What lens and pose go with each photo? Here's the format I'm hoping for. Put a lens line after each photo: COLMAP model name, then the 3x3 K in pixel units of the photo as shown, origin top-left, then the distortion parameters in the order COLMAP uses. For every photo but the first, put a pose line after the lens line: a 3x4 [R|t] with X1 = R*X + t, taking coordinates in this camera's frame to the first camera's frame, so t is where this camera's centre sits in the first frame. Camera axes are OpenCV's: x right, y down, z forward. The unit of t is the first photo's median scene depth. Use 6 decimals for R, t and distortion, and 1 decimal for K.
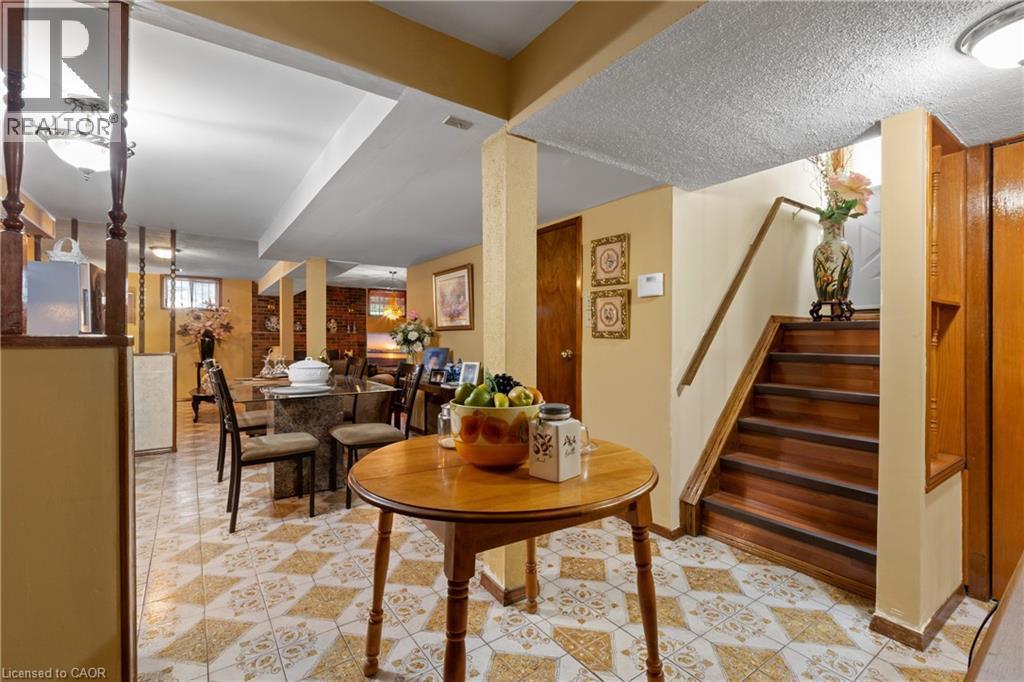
lens RADIAL K [[450.7, 0, 513.6], [0, 450.7, 340.1], [0, 0, 1]] dist [0.009816, -0.000902]
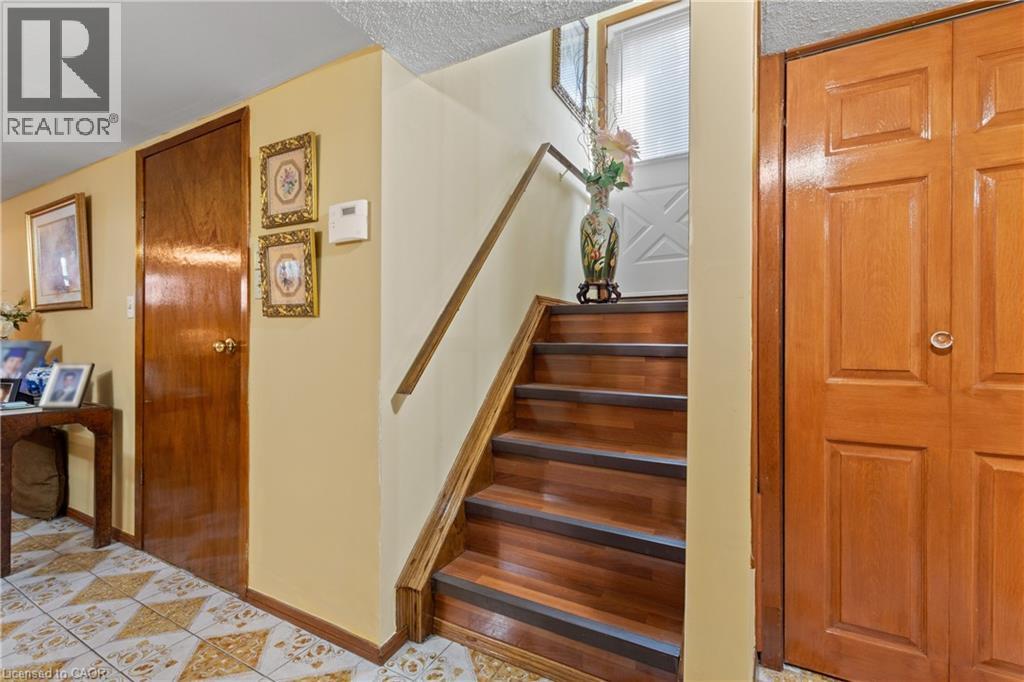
lens RADIAL K [[450.7, 0, 511.9], [0, 450.7, 341.7], [0, 0, 1]] dist [0.009816, -0.000902]
pose [[0.901456, 0.001000, 0.432869, 0.221716], [-0.001746, 0.999998, 0.001326, 0.026533], [-0.432866, -0.001952, 0.901456, 0.358668]]
